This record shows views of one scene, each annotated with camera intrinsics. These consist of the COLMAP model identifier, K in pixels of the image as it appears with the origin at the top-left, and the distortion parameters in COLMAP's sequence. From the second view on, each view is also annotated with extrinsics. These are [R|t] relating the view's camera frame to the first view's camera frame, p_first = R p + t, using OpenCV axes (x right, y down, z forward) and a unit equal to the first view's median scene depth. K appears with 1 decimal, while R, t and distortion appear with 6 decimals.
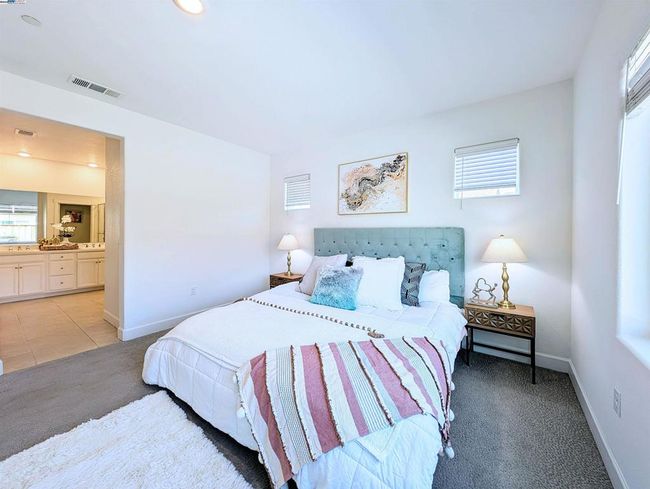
lens RADIAL K [[255.2, 0, 322.2], [0, 255.2, 241.5], [0, 0, 1]] dist [-0.000490, -0.000710]
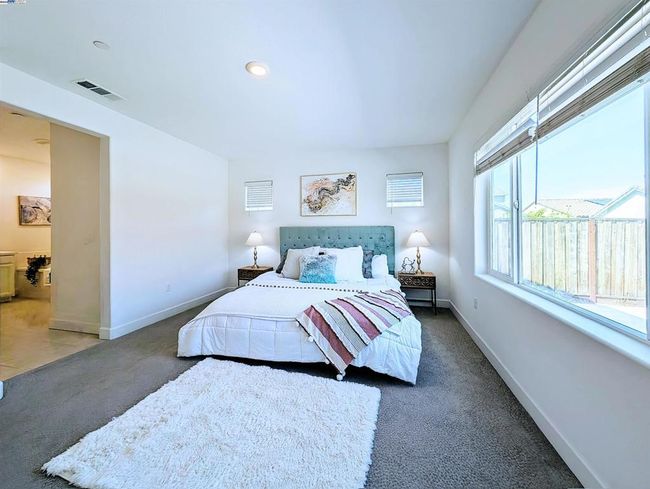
lens RADIAL K [[255.2, 0, 322.2], [0, 255.2, 241.5], [0, 0, 1]] dist [-0.000490, -0.000710]
pose [[0.928505, -0.022891, 0.370614, -0.385161], [0.021581, 0.999738, 0.007682, 0.015909], [-0.370693, 0.000865, 0.928755, -0.249125]]
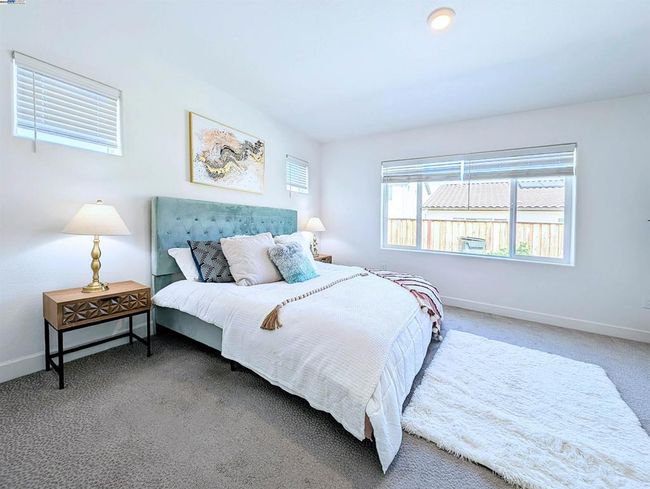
lens RADIAL K [[255.2, 0, 322.2], [0, 255.2, 241.5], [0, 0, 1]] dist [-0.000490, -0.000710]
pose [[-0.089938, -0.067007, 0.993691, -0.877824], [0.012139, 0.997586, 0.068369, 0.023139], [-0.995873, 0.018211, -0.088907, 0.880974]]
